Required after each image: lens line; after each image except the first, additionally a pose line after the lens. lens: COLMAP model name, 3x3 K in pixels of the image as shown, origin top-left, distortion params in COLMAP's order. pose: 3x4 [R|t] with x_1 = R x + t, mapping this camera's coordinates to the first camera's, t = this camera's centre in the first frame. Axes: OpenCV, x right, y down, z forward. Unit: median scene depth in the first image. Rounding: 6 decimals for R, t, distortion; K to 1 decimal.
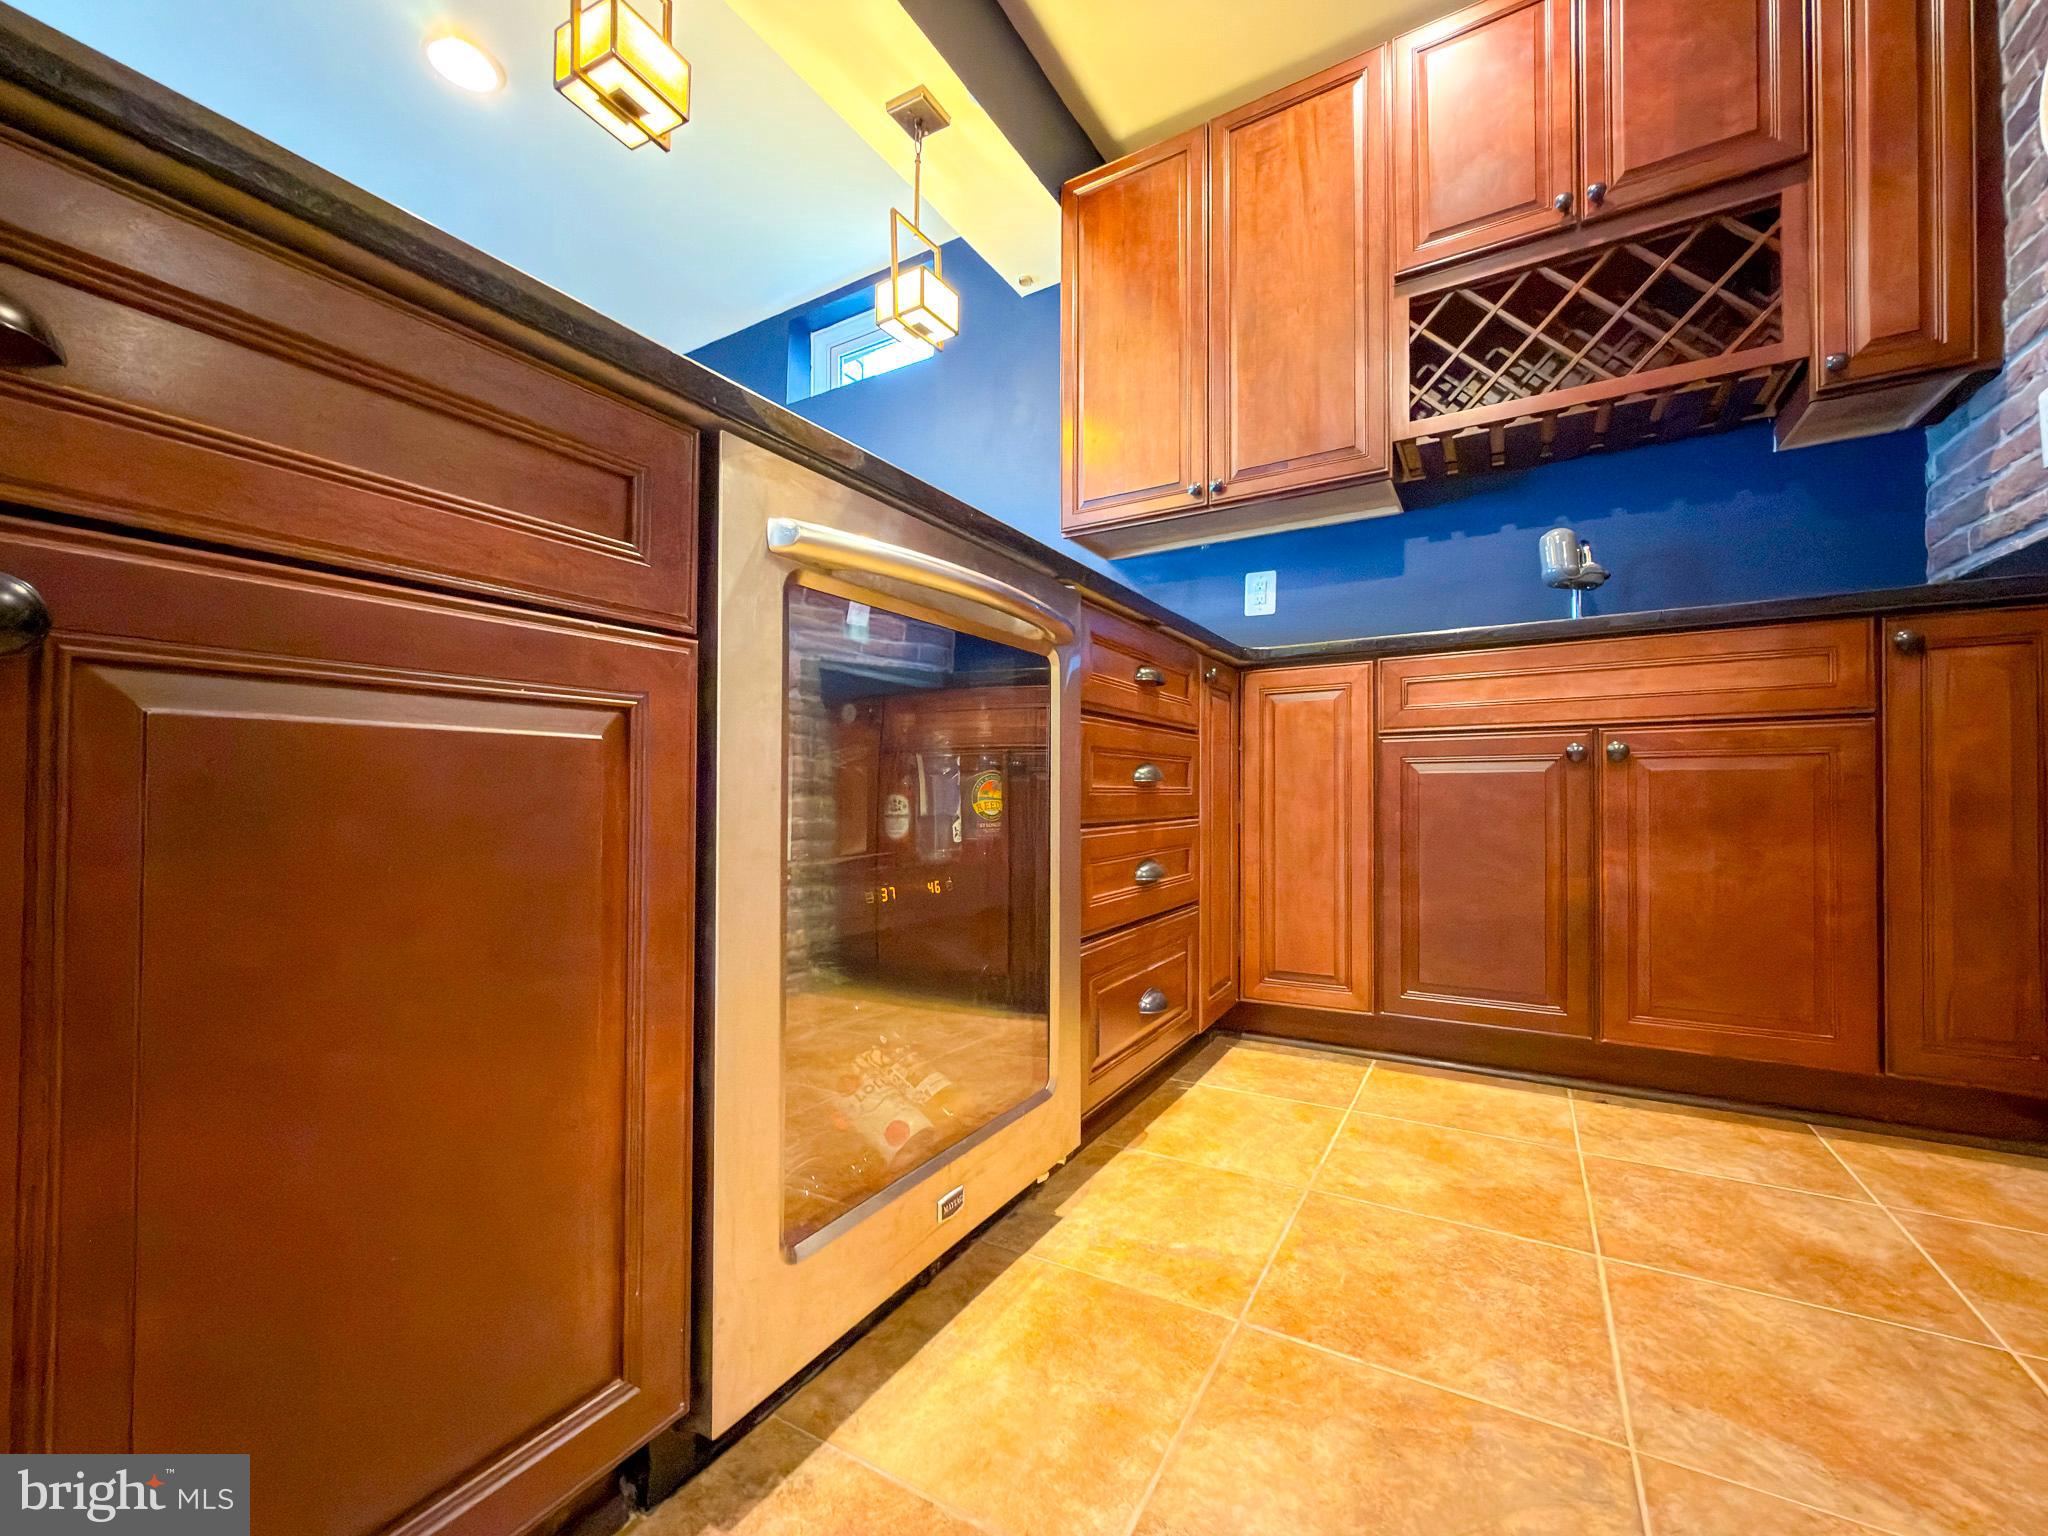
lens RADIAL K [[818.2, 0, 1041.9], [0, 818.2, 798.1], [0, 0, 1]] dist [-0.001061, 0.000354]
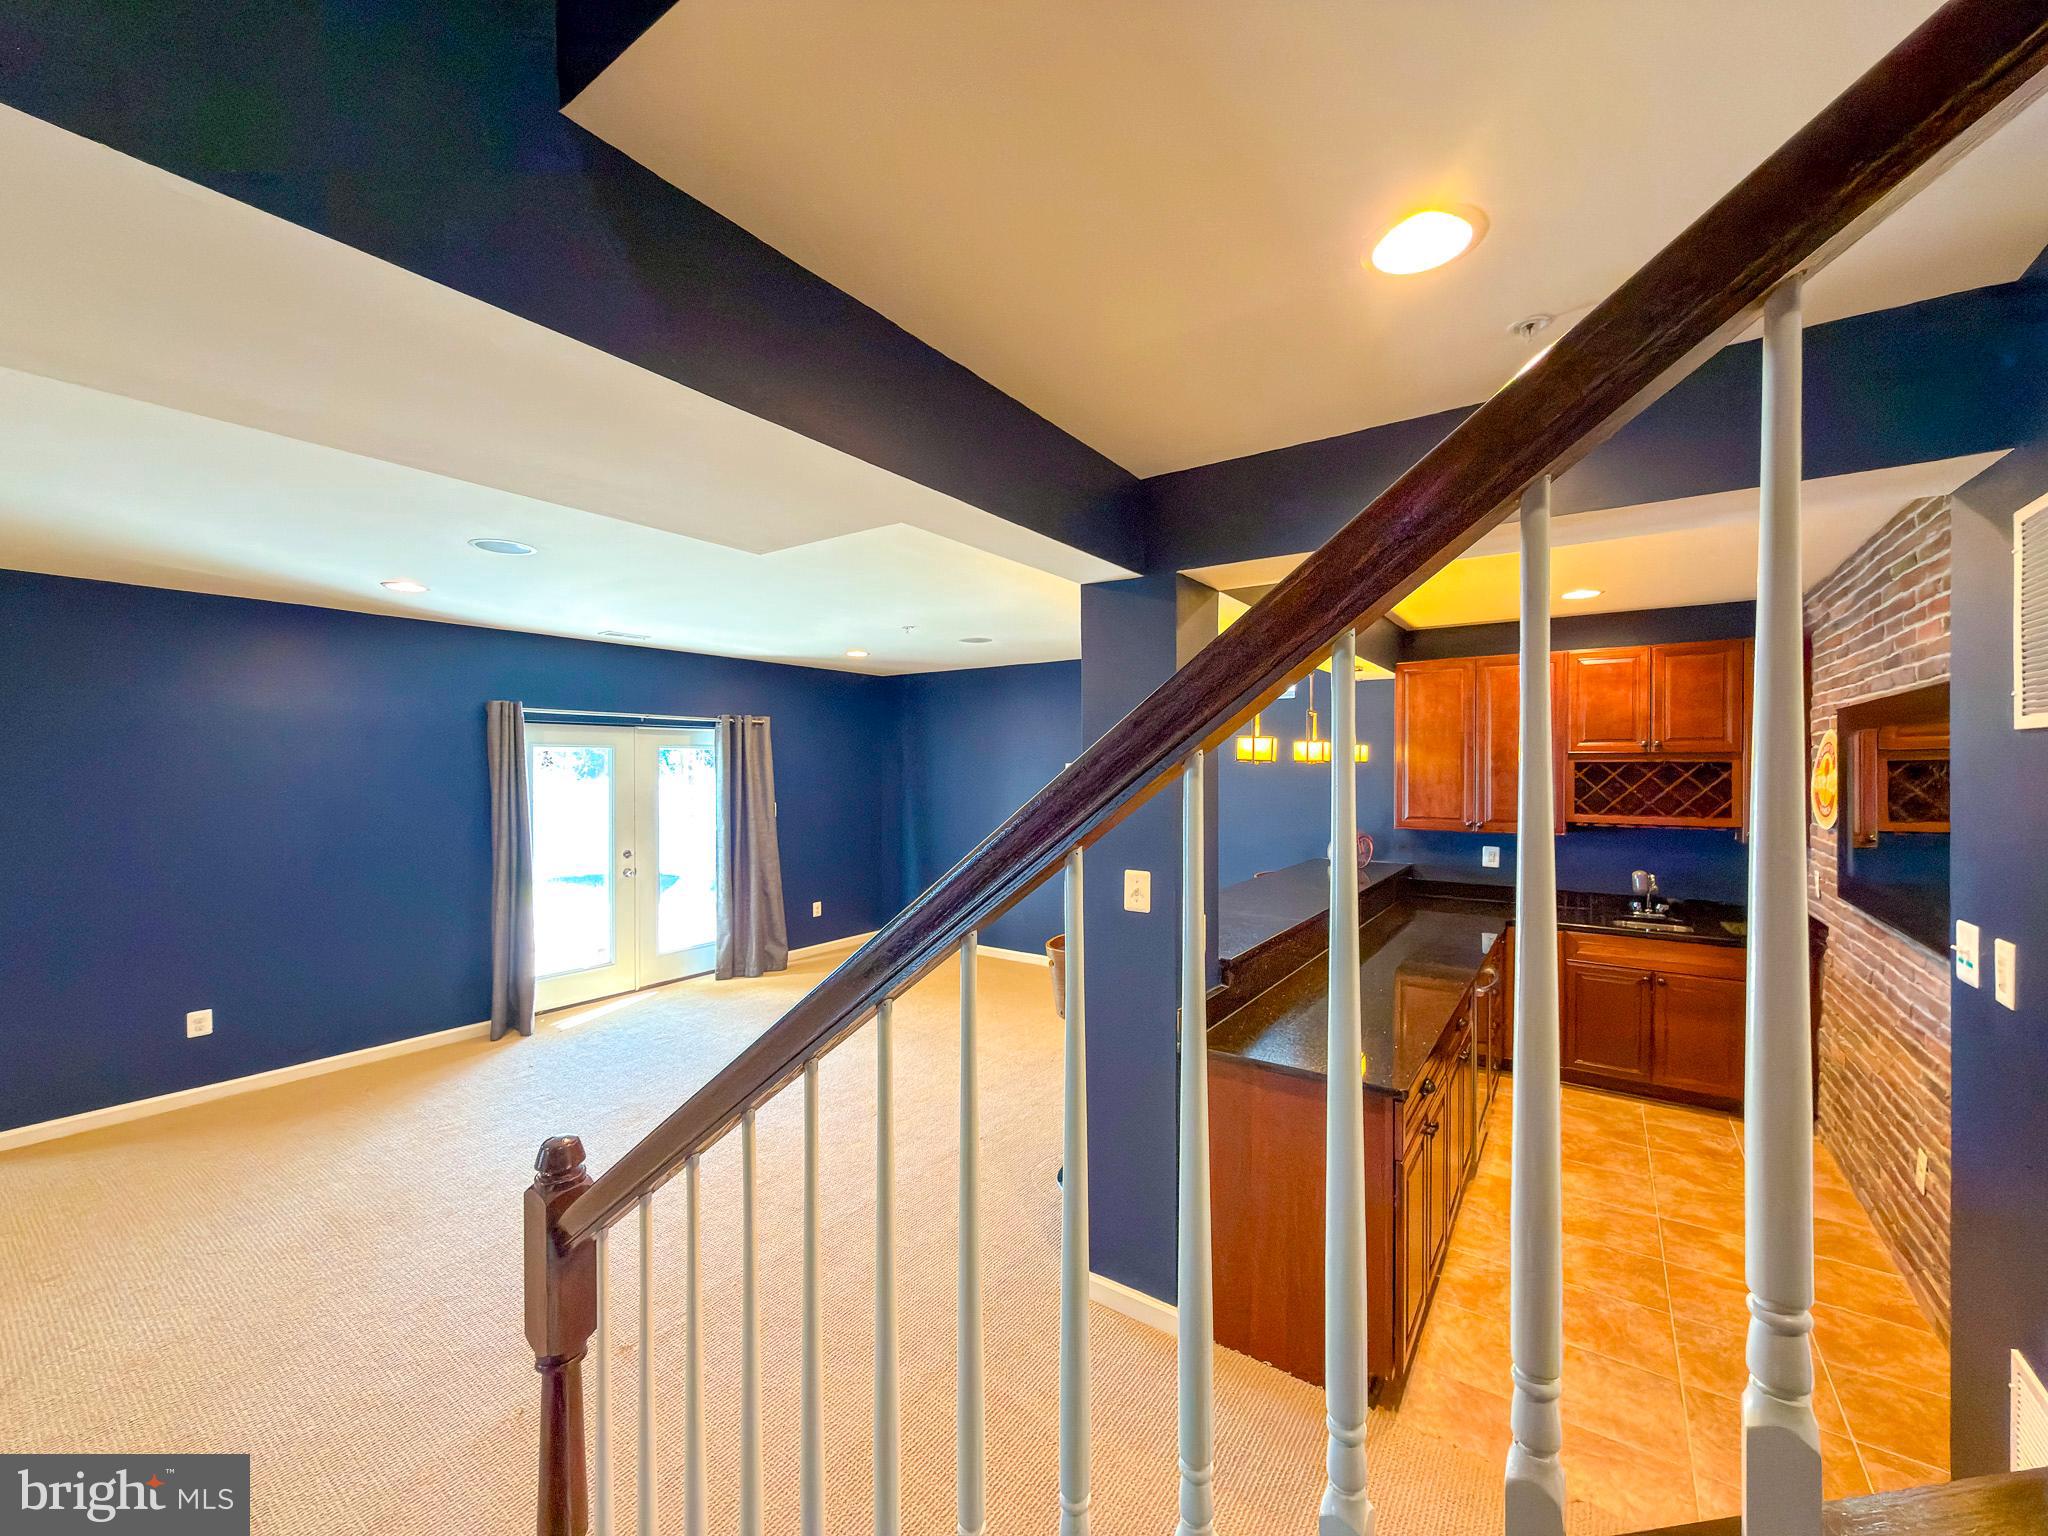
lens RADIAL K [[818.2, 0, 1017.3], [0, 818.2, 769.8], [0, 0, 1]] dist [-0.001061, 0.000354]
pose [[0.996036, 0.005187, -0.088801, -1.159431], [-0.004395, 0.999949, 0.009115, -0.738176], [0.088843, -0.008688, 0.996008, -1.837417]]
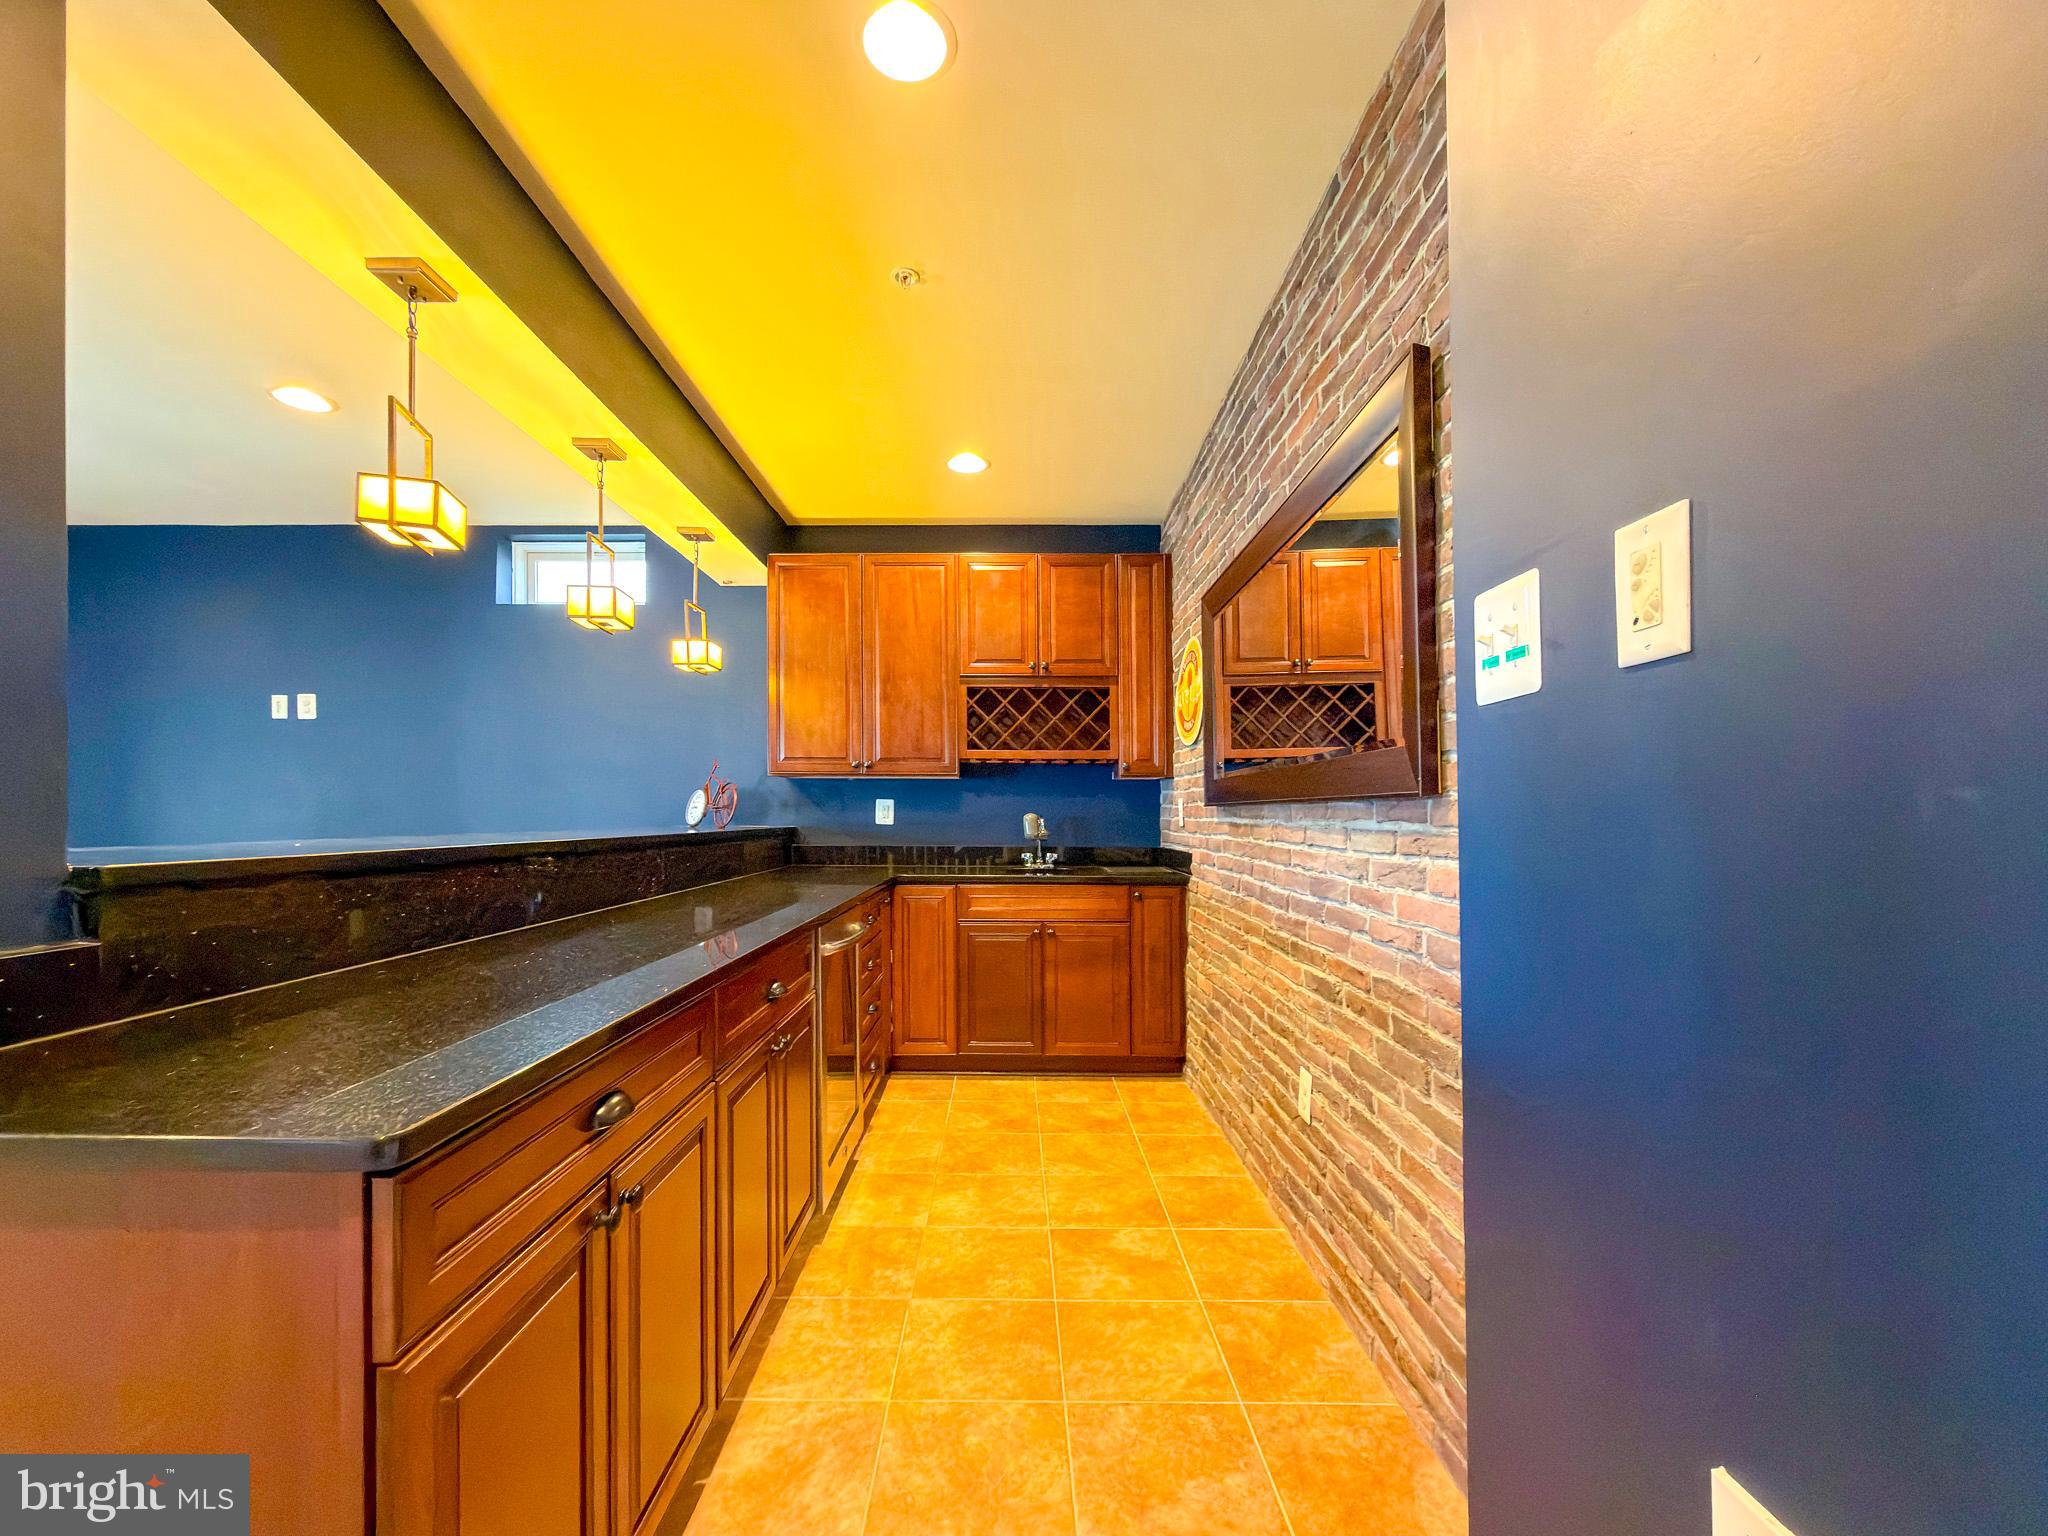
lens RADIAL K [[818.2, 0, 975.8], [0, 818.2, 814.4], [0, 0, 1]] dist [-0.001061, 0.000354]
pose [[0.885546, 0.001628, 0.464550, -0.557776], [0.001899, 0.999973, -0.007126, -0.355893], [-0.464549, 0.007193, 0.885518, -0.941631]]
